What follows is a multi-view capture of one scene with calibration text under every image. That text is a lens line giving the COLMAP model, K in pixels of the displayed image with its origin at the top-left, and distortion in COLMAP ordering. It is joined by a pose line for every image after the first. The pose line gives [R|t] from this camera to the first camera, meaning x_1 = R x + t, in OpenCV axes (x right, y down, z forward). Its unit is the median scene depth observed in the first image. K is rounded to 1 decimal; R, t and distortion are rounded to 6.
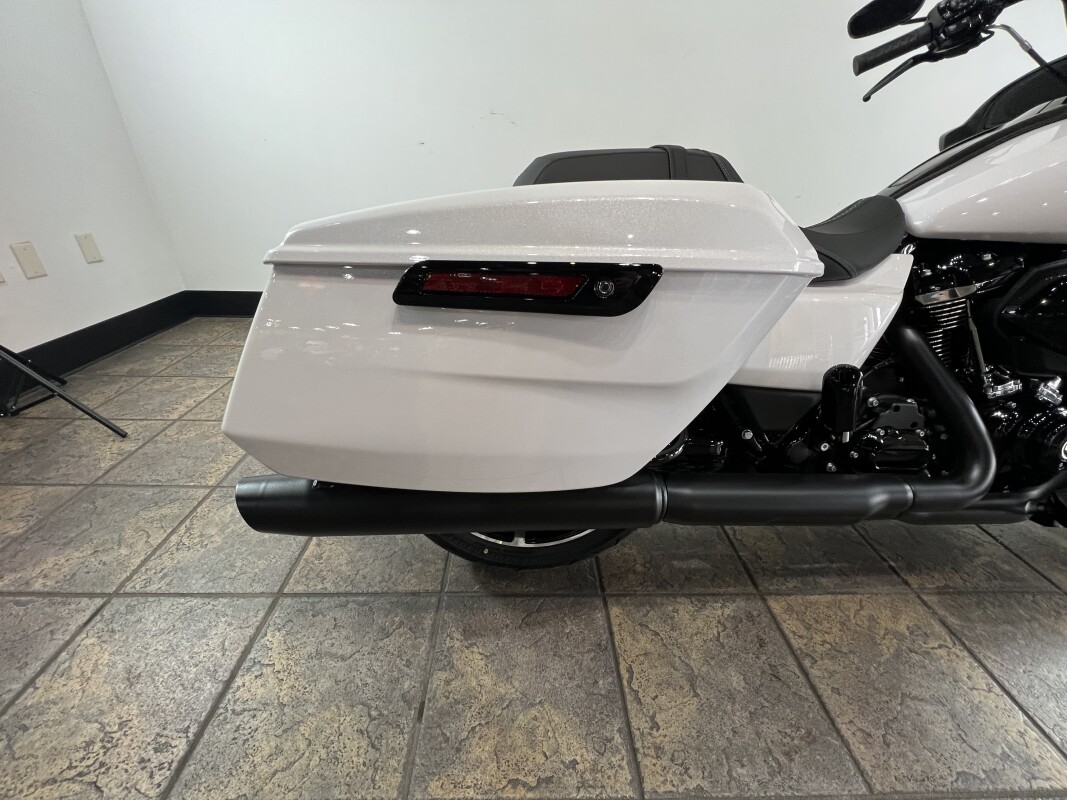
lens RADIAL K [[432.5, 0, 532.5], [0, 432.5, 402.5], [0, 0, 1]] dist [0.000502, 0.000272]
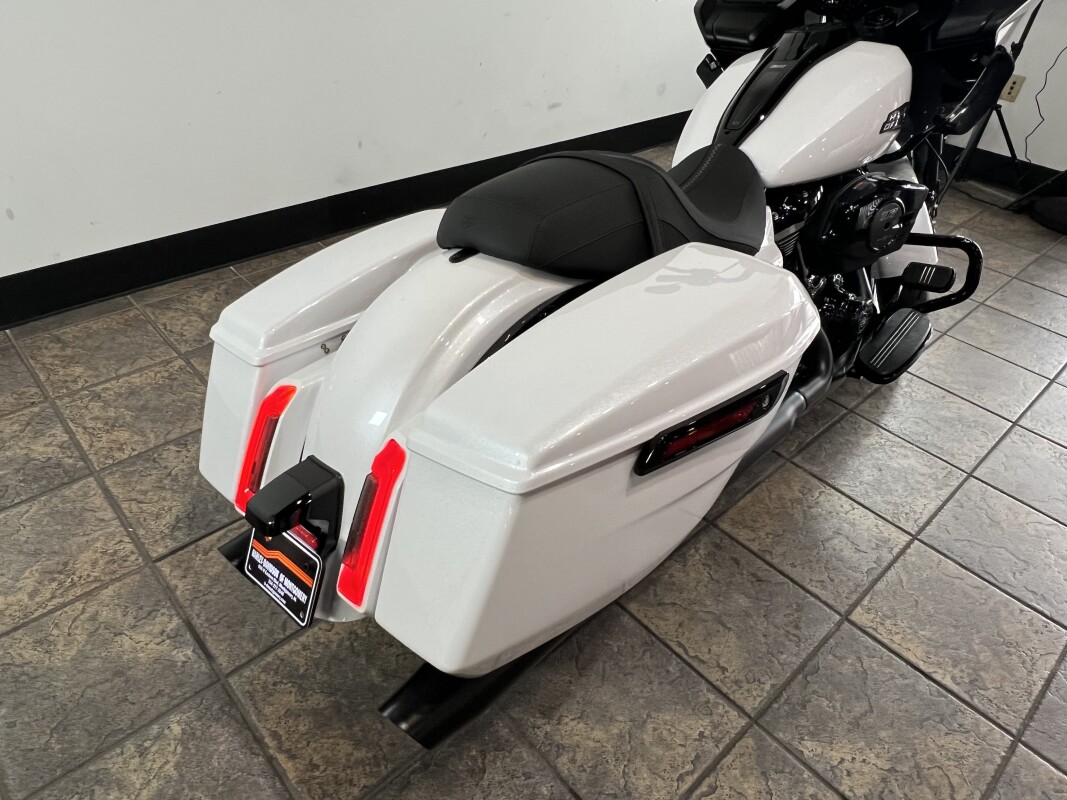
lens RADIAL K [[709.9, 0, 532.2], [0, 709.9, 399.1], [0, 0, 1]] dist [-0.000024, 0.000769]
pose [[0.750730, -0.387594, 0.534953, -0.838486], [0.276525, 0.919806, 0.278372, -0.604127], [-0.599949, -0.061055, 0.797705, -0.187948]]
